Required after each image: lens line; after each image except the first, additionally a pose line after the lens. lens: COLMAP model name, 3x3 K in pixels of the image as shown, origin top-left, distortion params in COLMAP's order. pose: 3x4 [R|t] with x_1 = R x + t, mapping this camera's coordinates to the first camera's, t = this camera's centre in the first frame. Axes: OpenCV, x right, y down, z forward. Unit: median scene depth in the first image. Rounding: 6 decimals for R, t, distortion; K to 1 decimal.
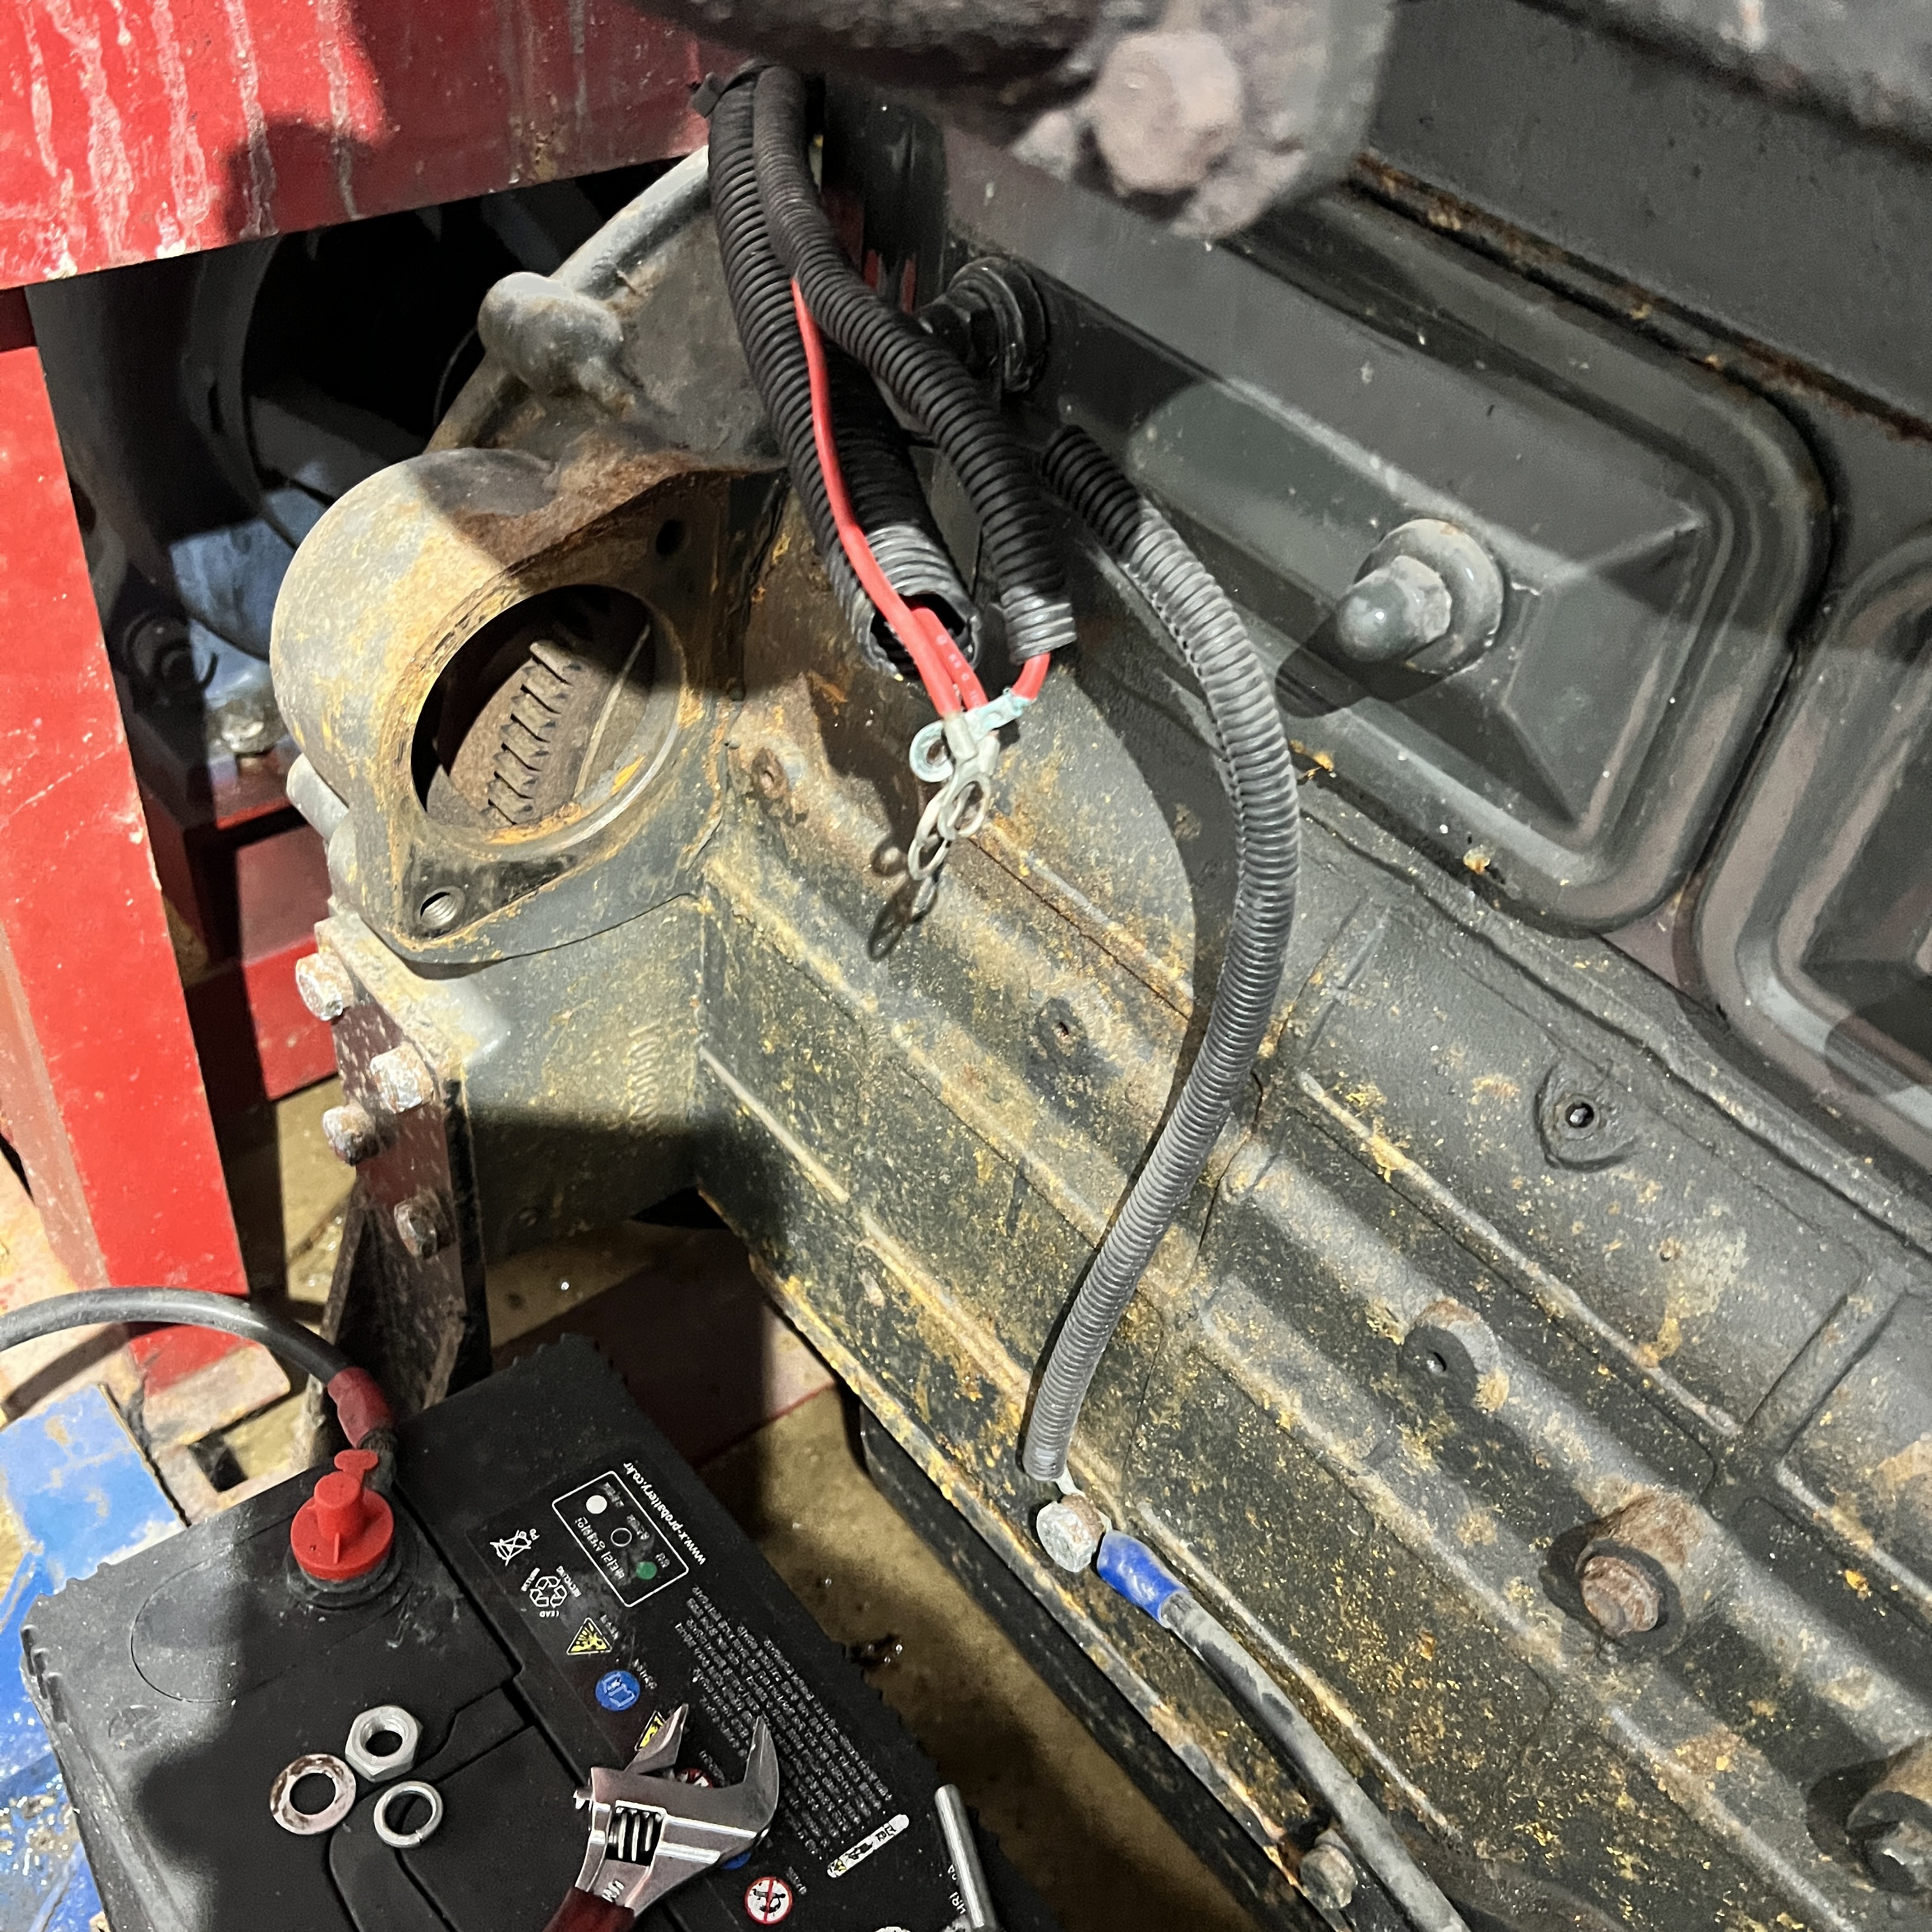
lens RADIAL K [[1923.2, 0, 920.8], [0, 1923.2, 939.8], [0, 0, 1]] dist [0.041396, -0.046370]
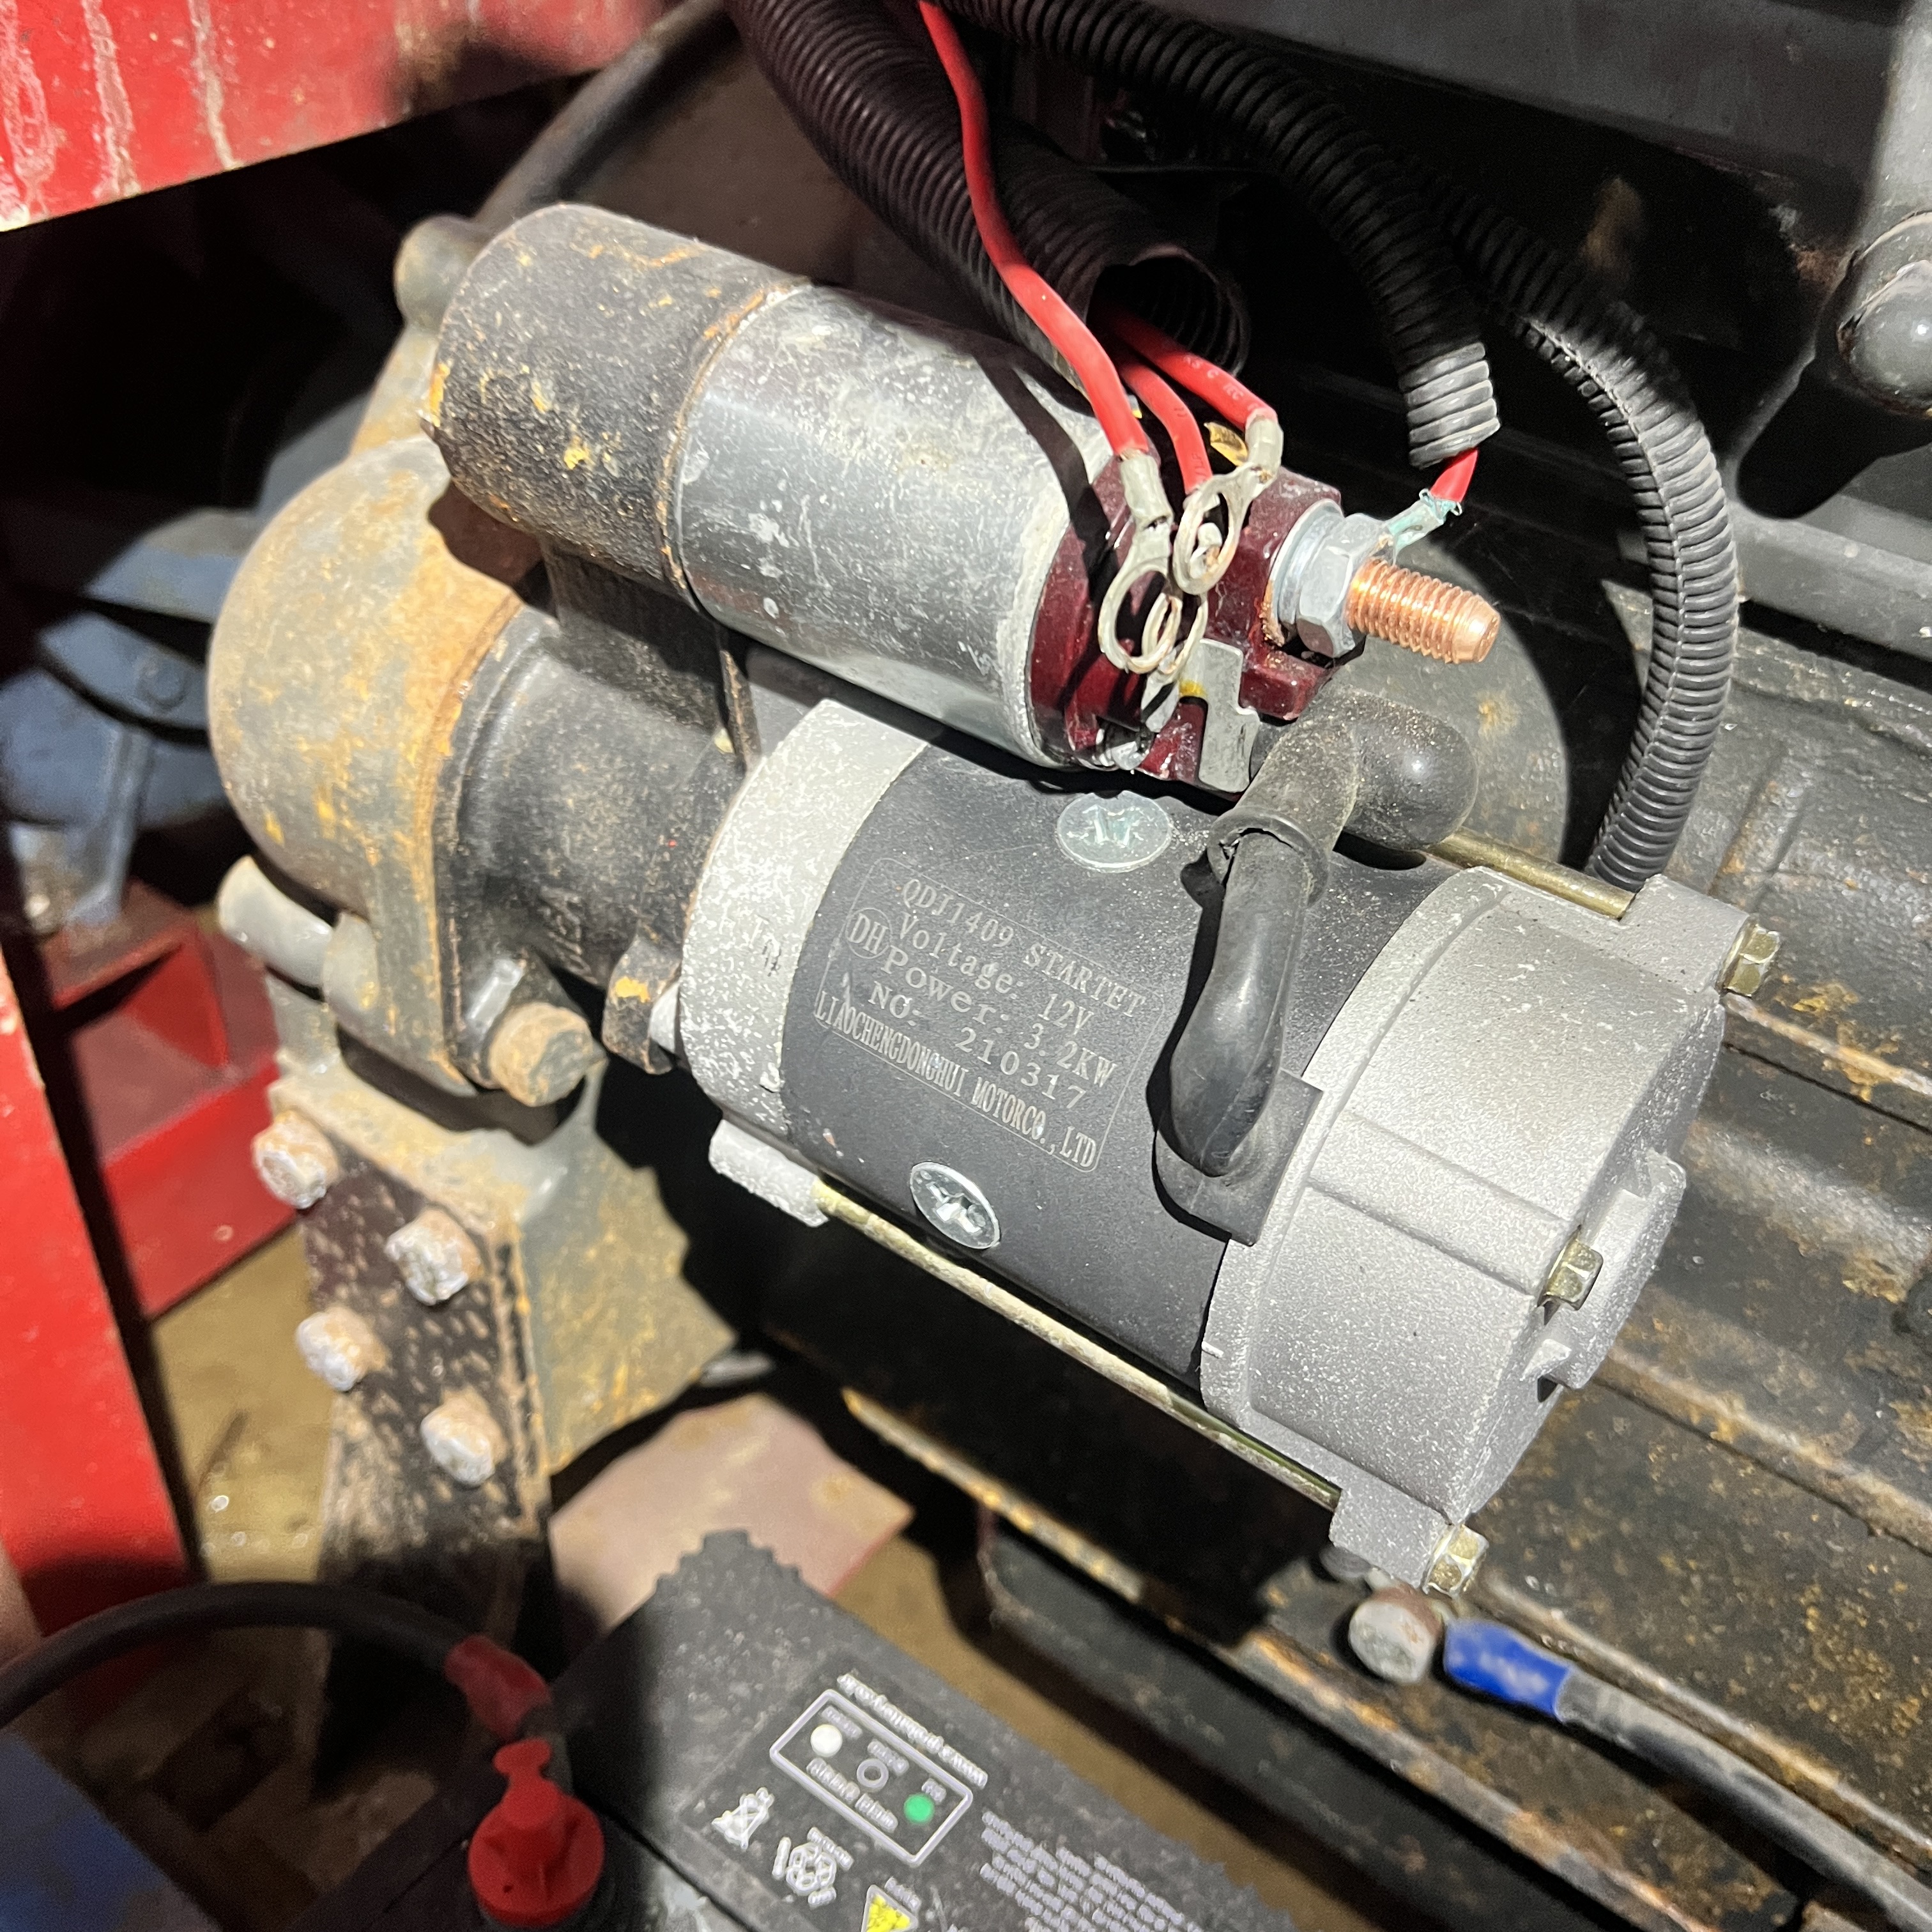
lens RADIAL K [[2040.3, 0, 964.7], [0, 2040.3, 924.2], [0, 0, 1]] dist [-0.011776, 0.028641]
pose [[0.972419, -0.182167, 0.145660, -0.192106], [0.188776, 0.981472, -0.032803, 0.009397], [-0.136985, 0.059395, 0.988791, 0.180743]]
